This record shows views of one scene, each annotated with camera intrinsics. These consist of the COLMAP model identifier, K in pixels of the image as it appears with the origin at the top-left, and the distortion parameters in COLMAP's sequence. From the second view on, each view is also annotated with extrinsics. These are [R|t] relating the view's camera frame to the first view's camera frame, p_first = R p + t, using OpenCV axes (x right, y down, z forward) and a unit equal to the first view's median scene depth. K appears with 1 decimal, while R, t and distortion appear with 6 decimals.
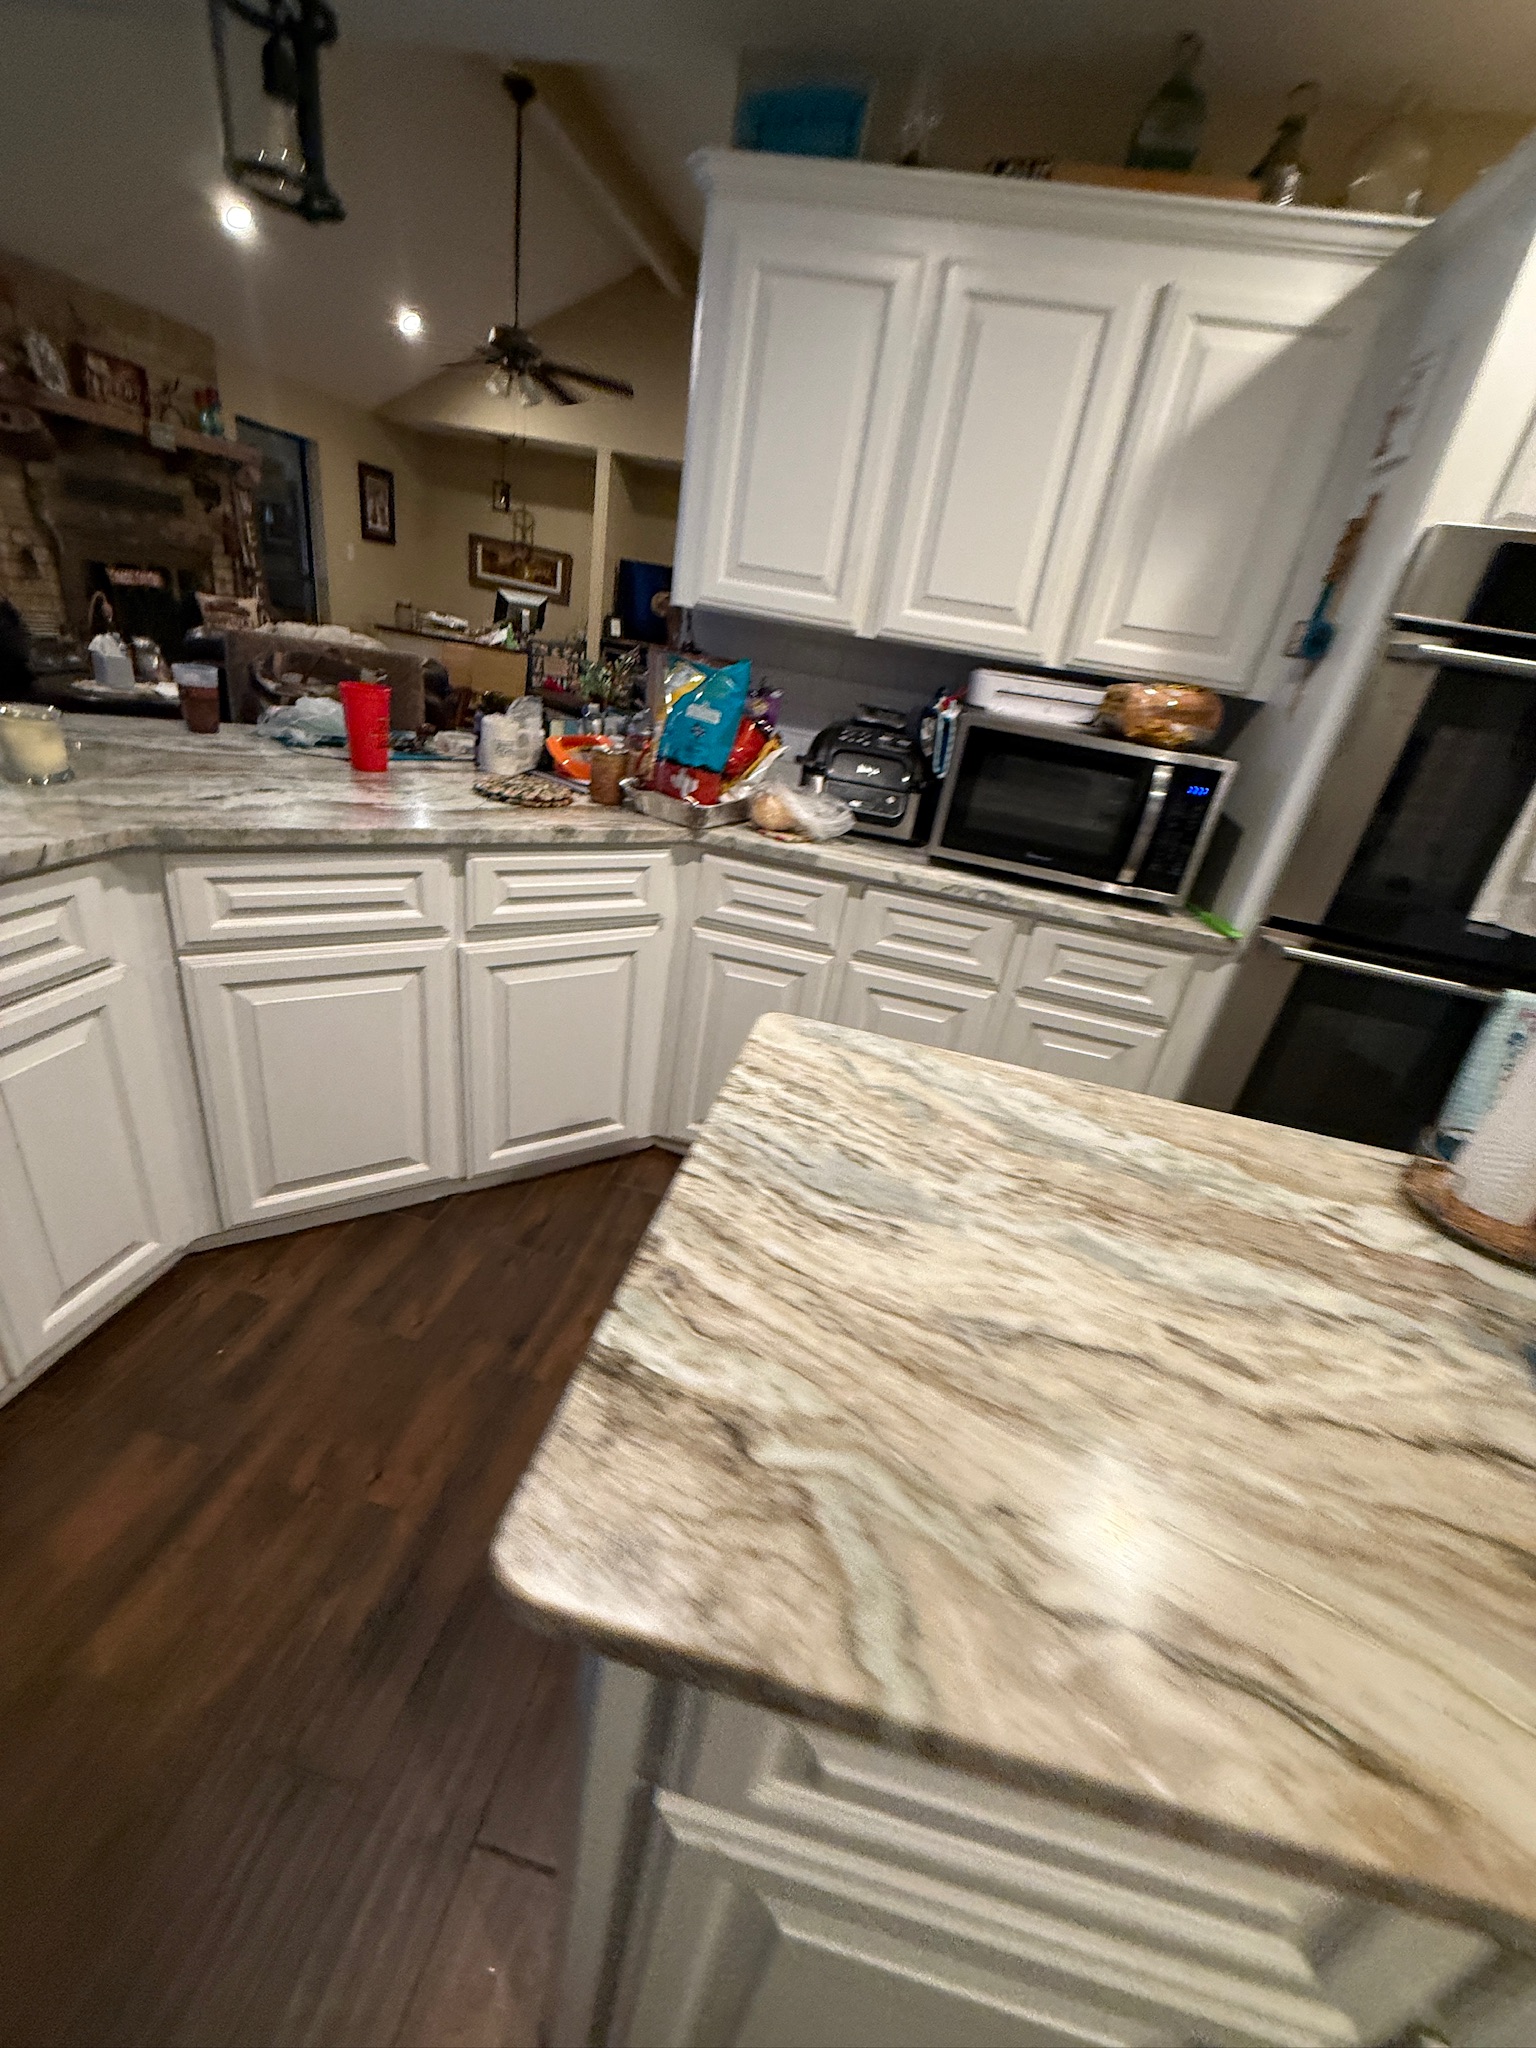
lens RADIAL K [[816.2, 0, 770.5], [0, 816.2, 1017.0], [0, 0, 1]] dist [-0.000032, -0.000021]
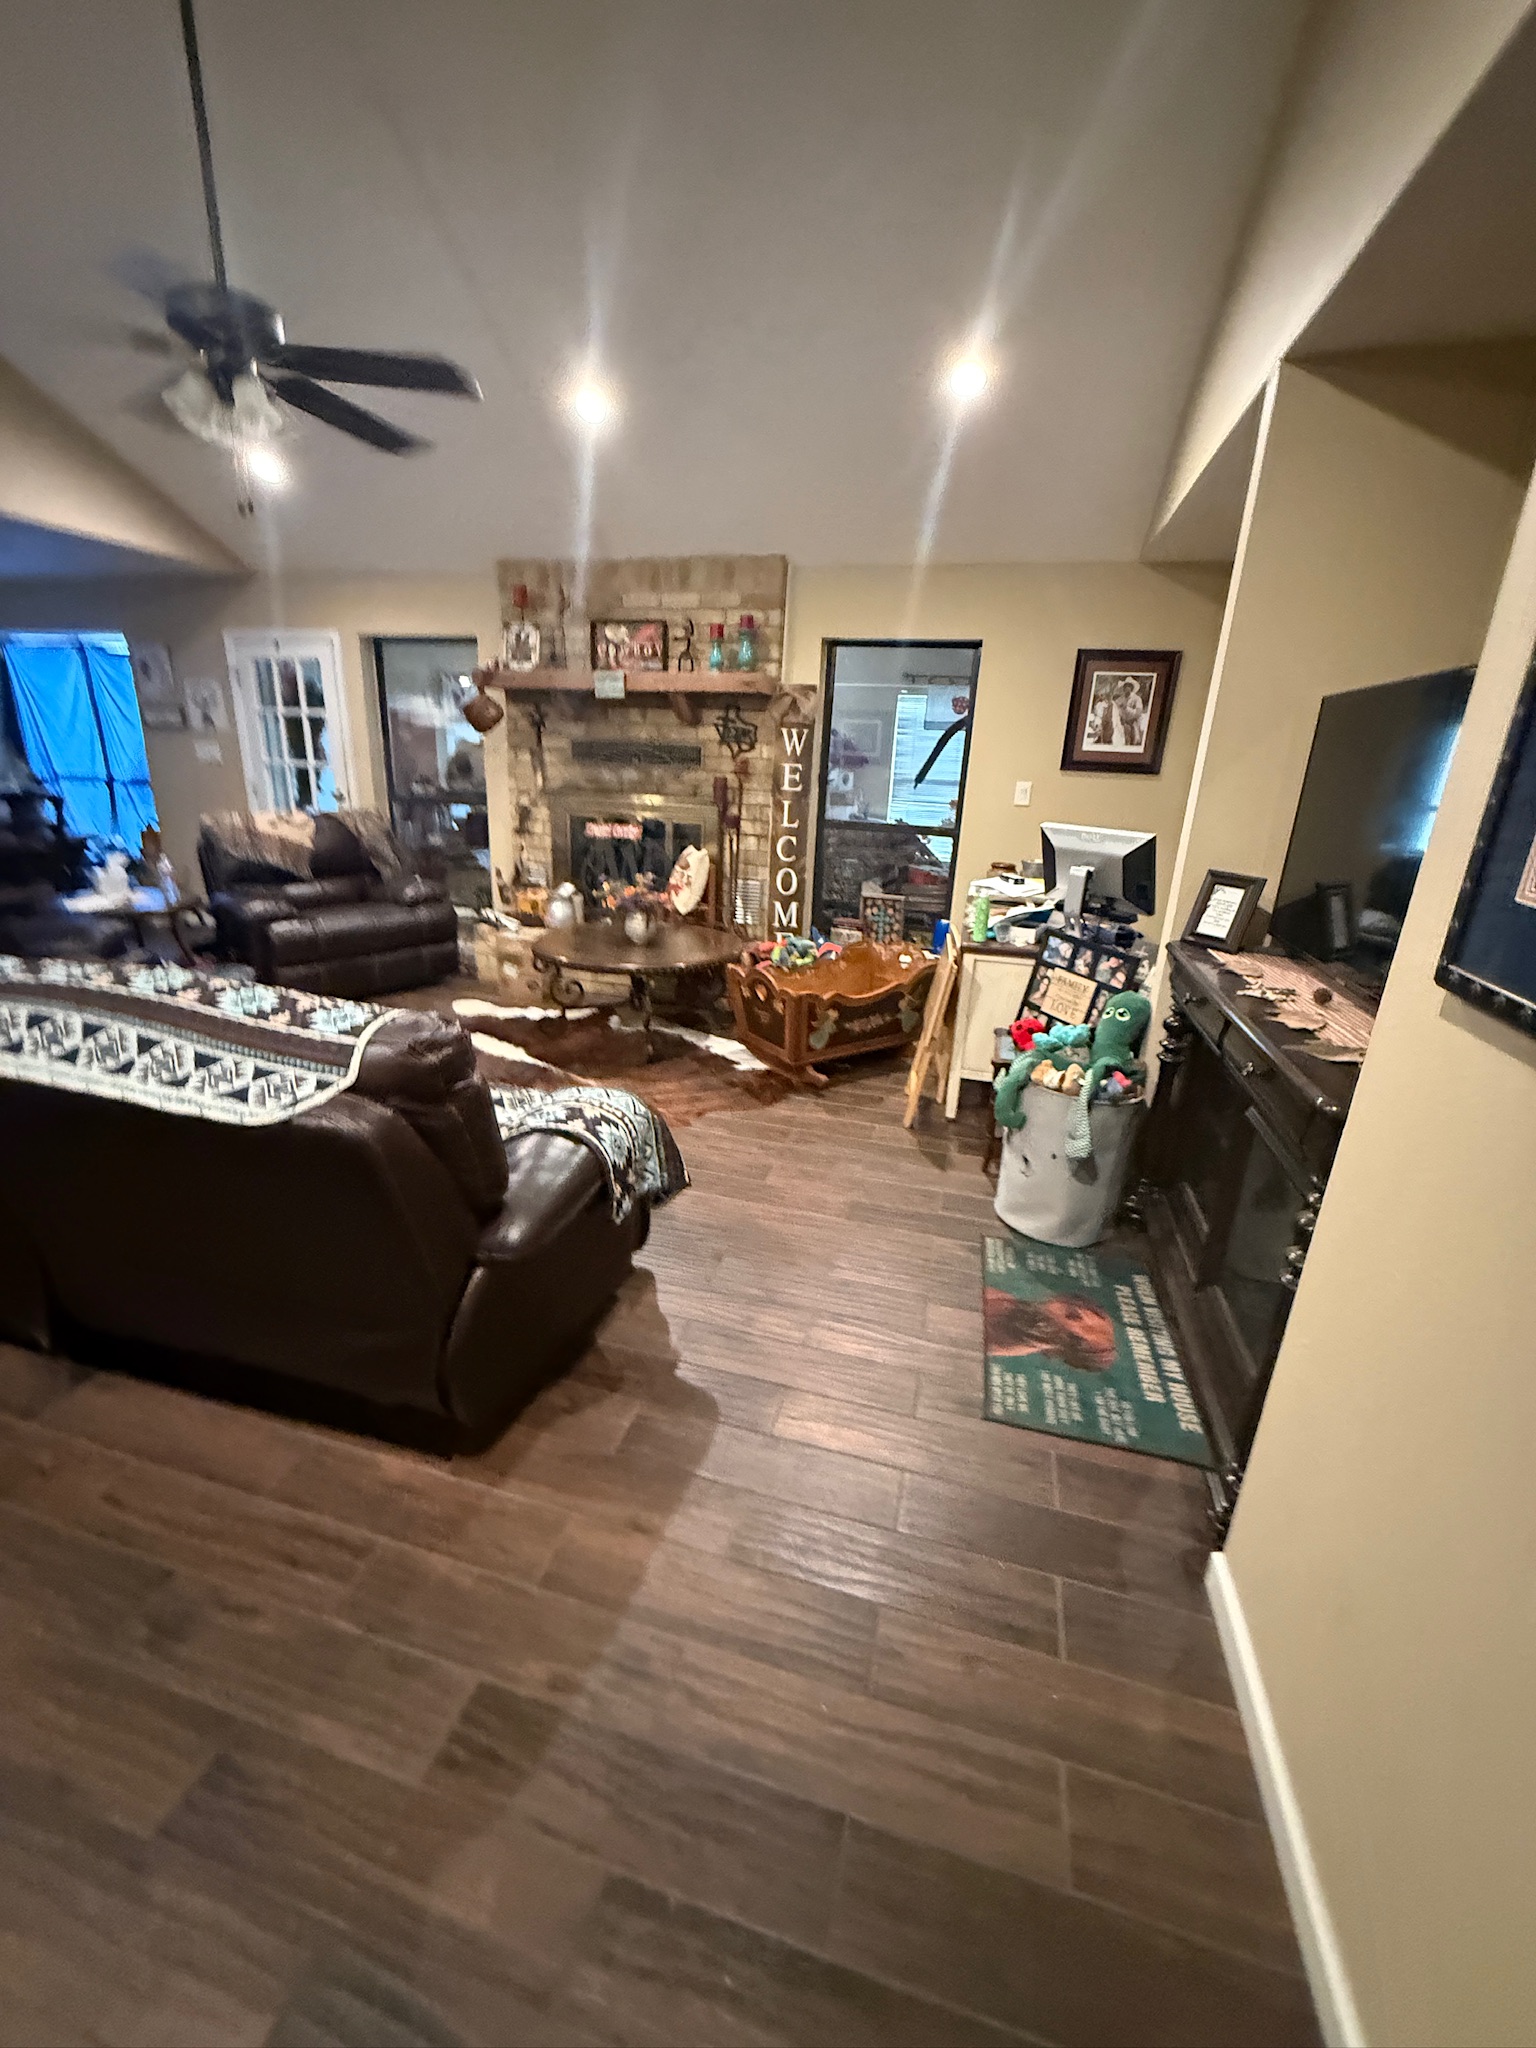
lens RADIAL K [[816.2, 0, 770.5], [0, 816.2, 1017.0], [0, 0, 1]] dist [-0.000032, -0.000021]
pose [[-0.066248, 0.151048, -0.986304, 0.179438], [-0.483354, 0.859897, 0.164155, -0.594025], [0.872915, 0.487609, 0.016043, 1.245334]]
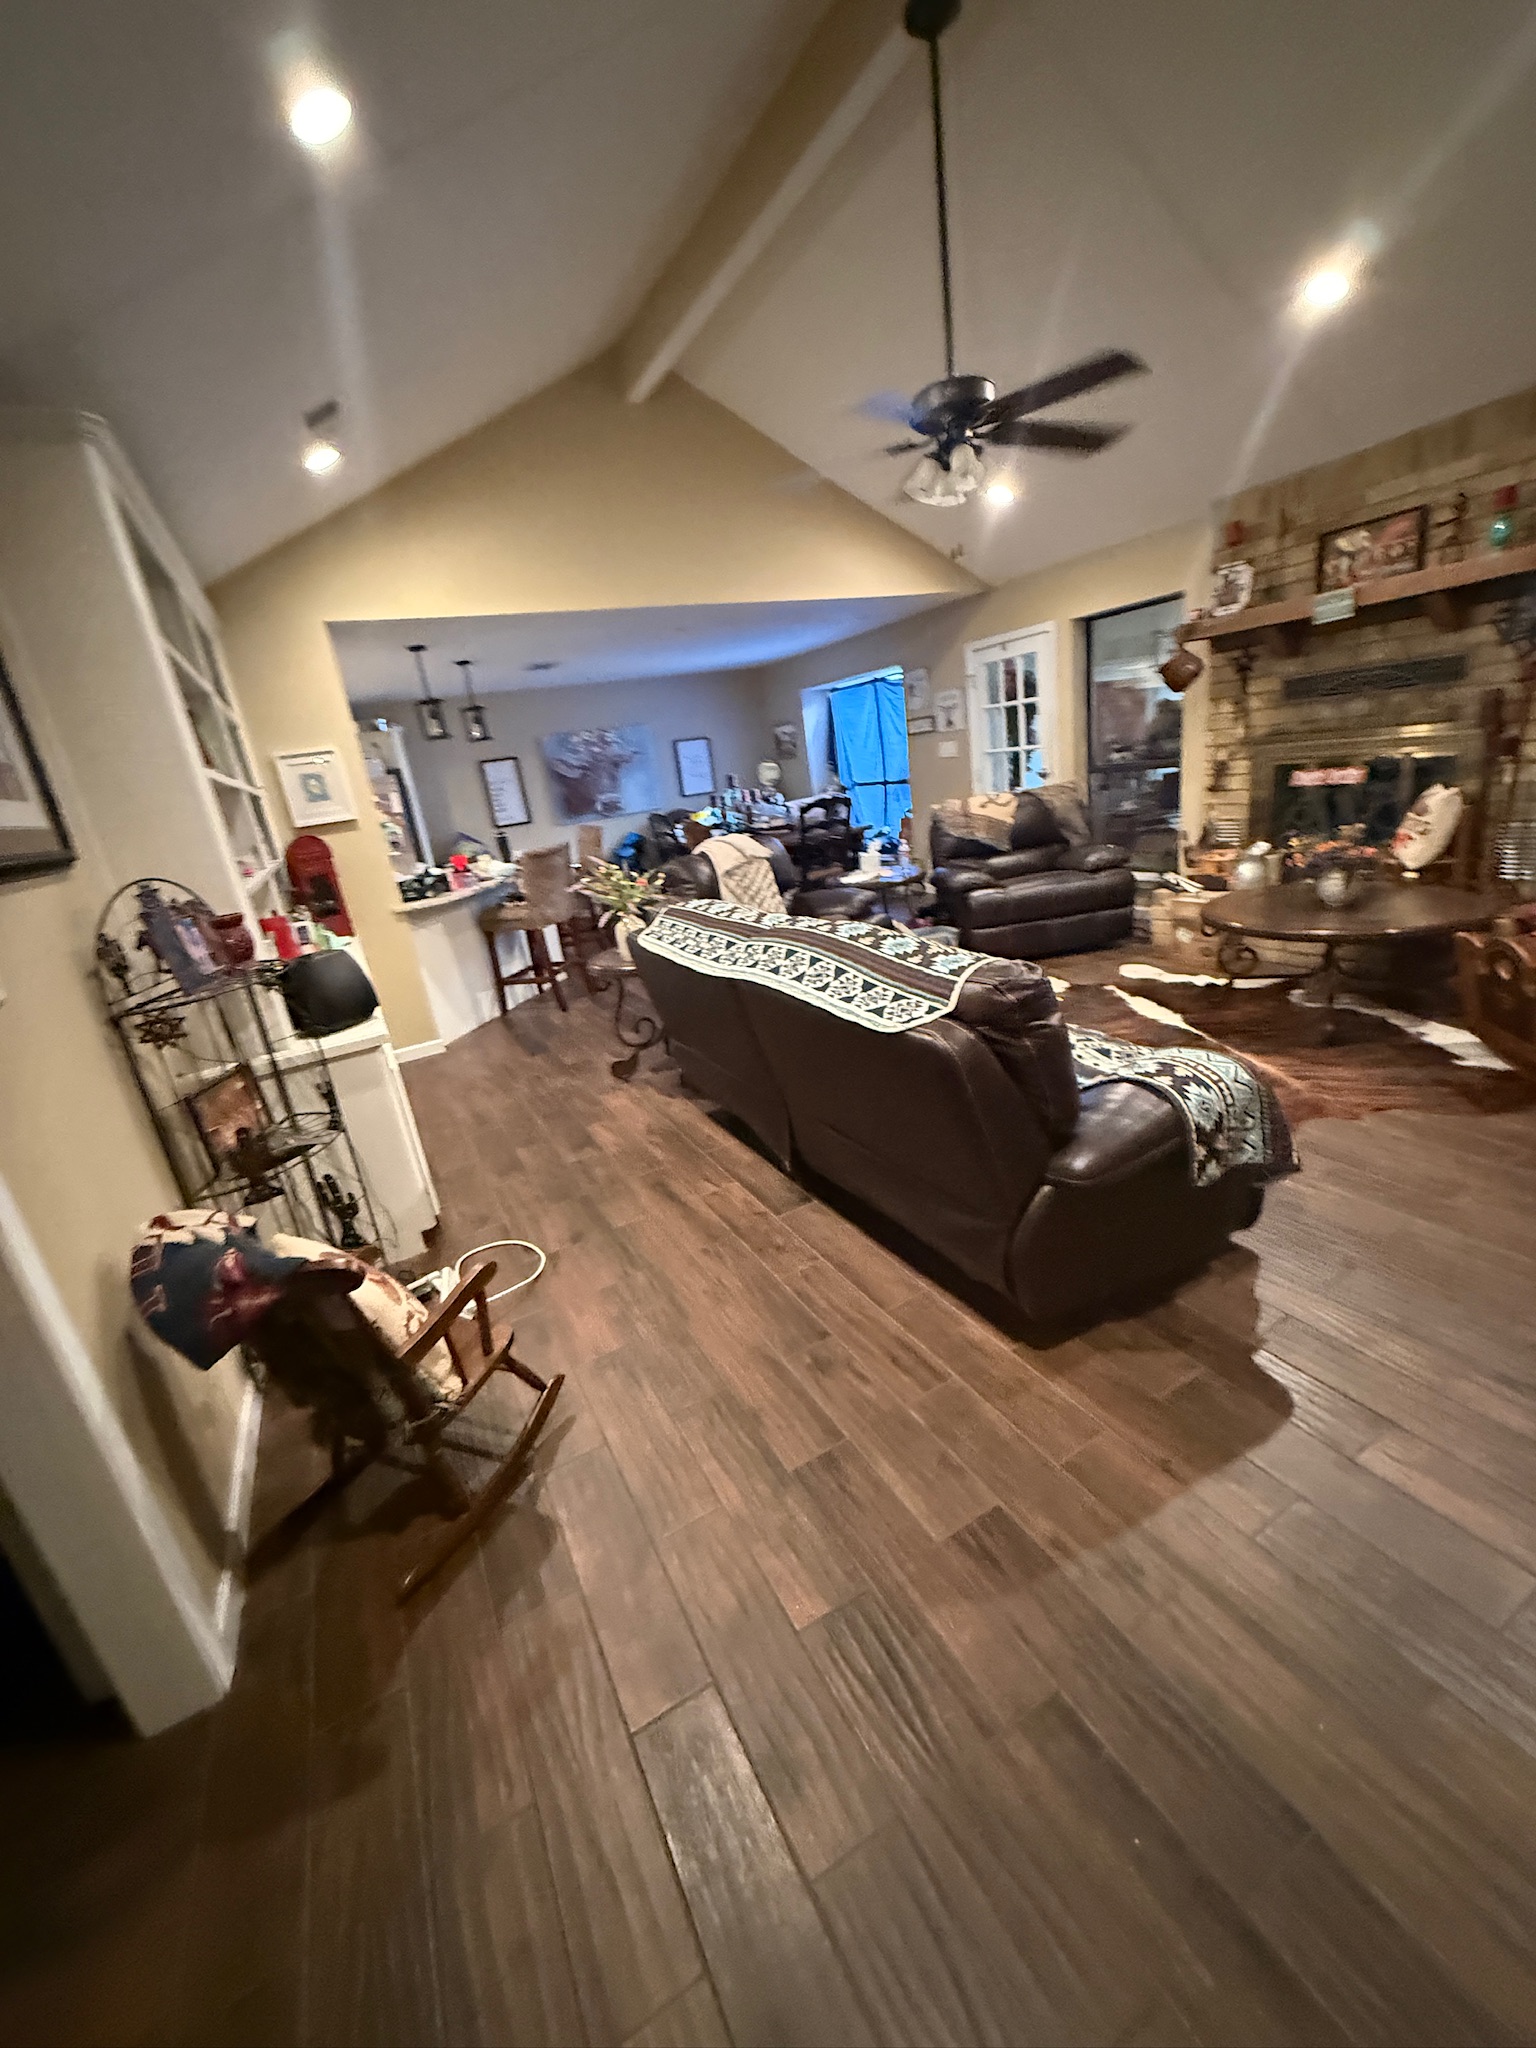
lens RADIAL K [[816.2, 0, 770.5], [0, 816.2, 1017.0], [0, 0, 1]] dist [-0.000032, -0.000021]
pose [[-0.775029, 0.142603, -0.615625, 0.197615], [-0.265580, 0.810489, 0.522087, -0.620206], [0.573409, 0.568130, -0.590280, 1.296855]]
